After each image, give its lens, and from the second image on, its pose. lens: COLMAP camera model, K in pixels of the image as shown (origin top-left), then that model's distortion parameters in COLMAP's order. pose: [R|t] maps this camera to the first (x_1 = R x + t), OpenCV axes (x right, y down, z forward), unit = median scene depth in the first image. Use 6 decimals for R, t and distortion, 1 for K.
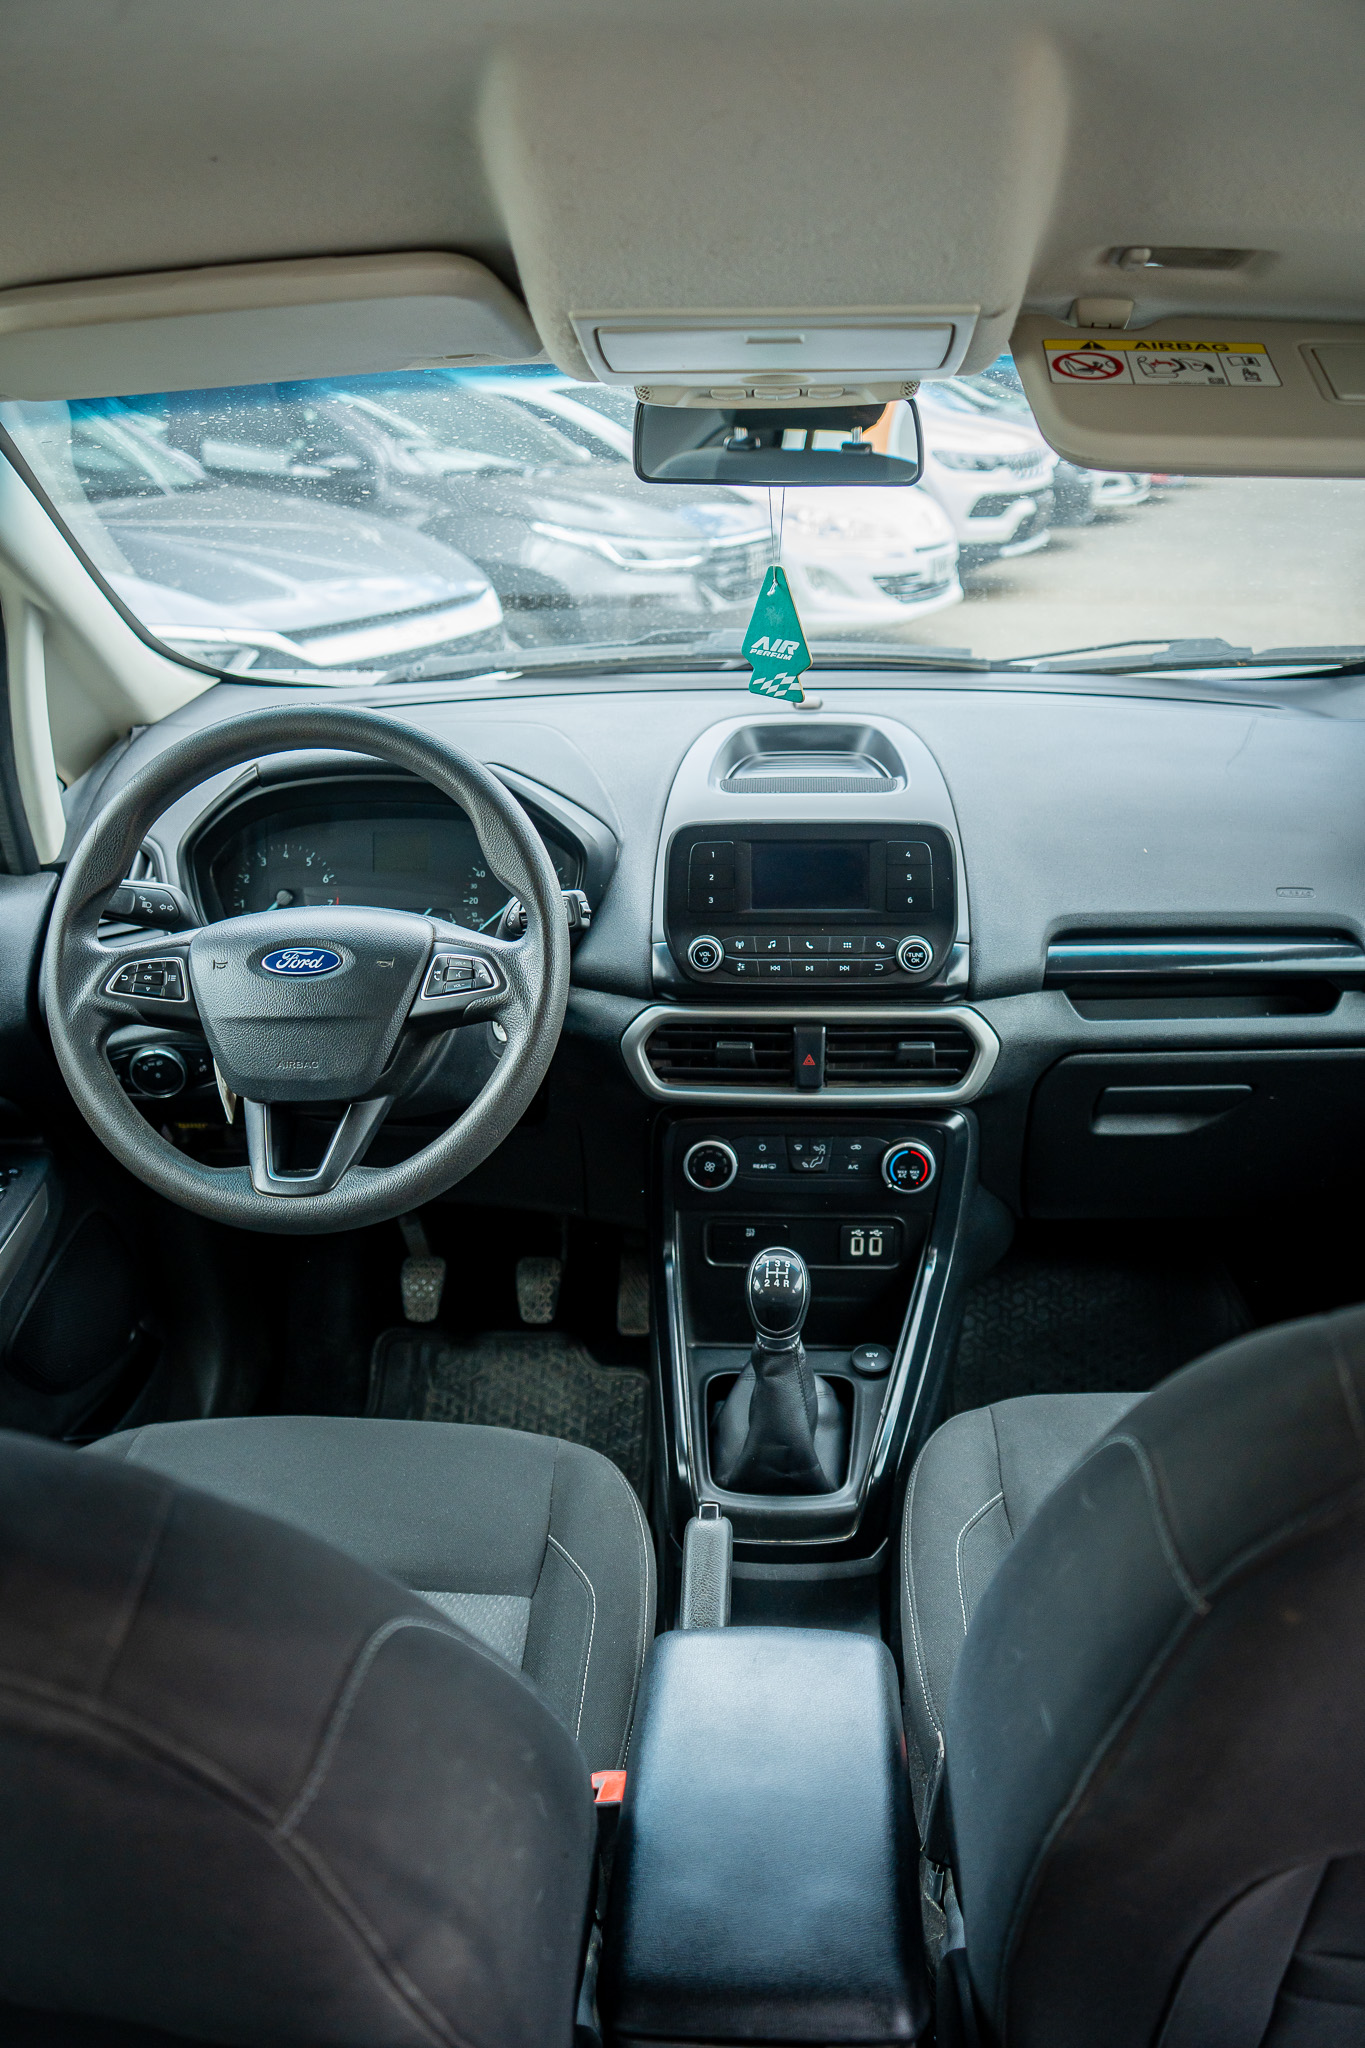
lens RADIAL K [[1756.3, 0, 682.5], [0, 1756.3, 1024.0], [0, 0, 1]] dist [-0.076849, 0.002956]
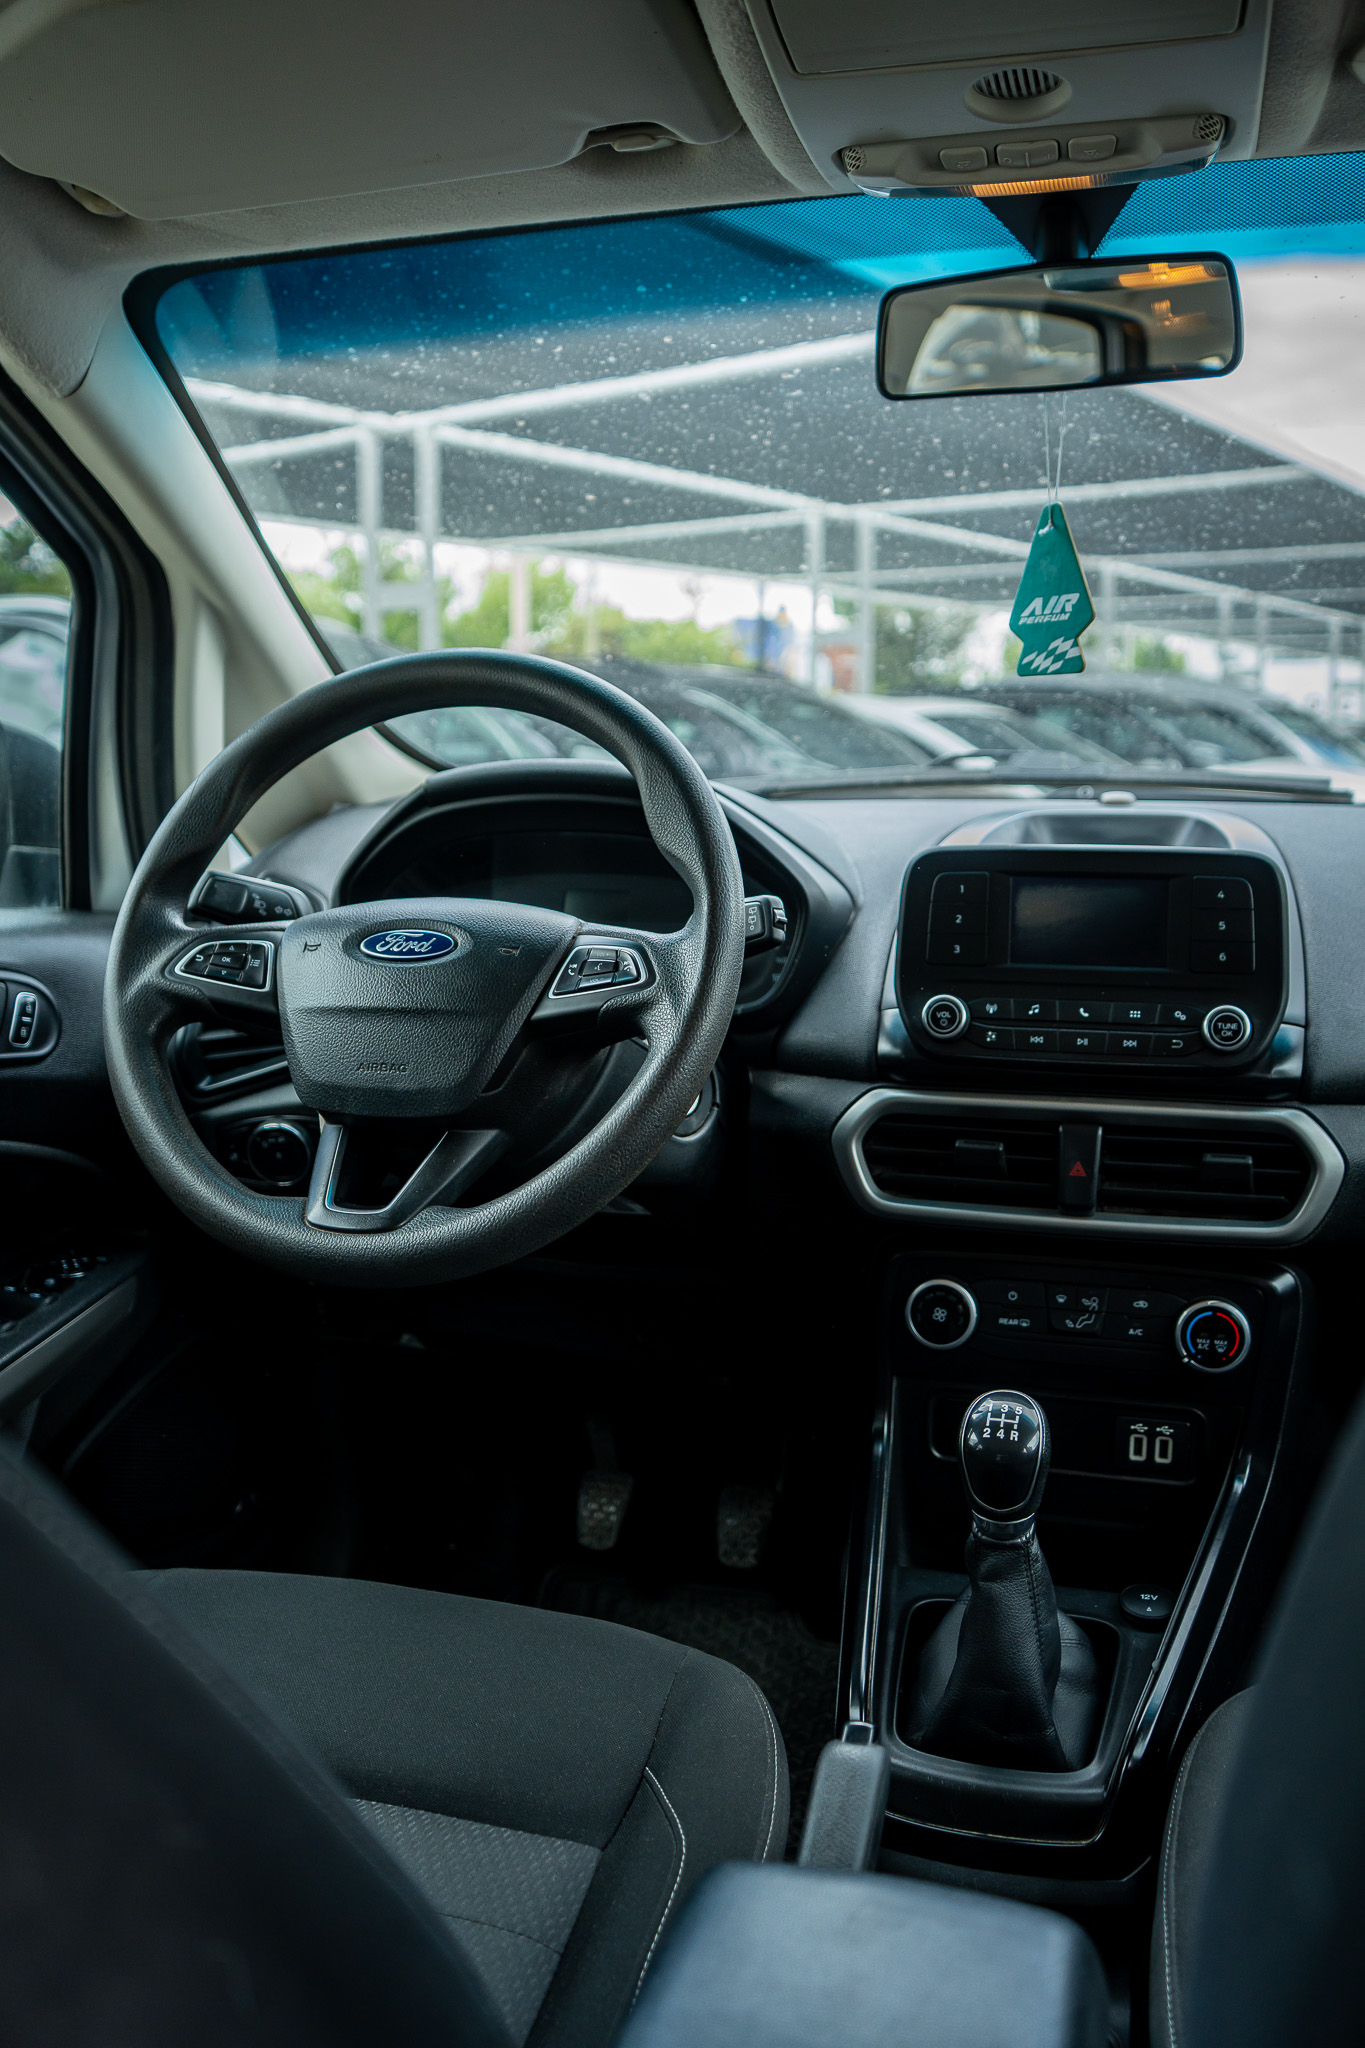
lens RADIAL K [[1777.5, 0, 682.5], [0, 1777.5, 1024.0], [0, 0, 1]] dist [-0.054778, 0.008715]
pose [[0.976618, 0.052854, -0.208382, 0.065984], [-0.096957, 0.973417, -0.207508, 0.142115], [0.191874, 0.222860, 0.955781, 0.251206]]
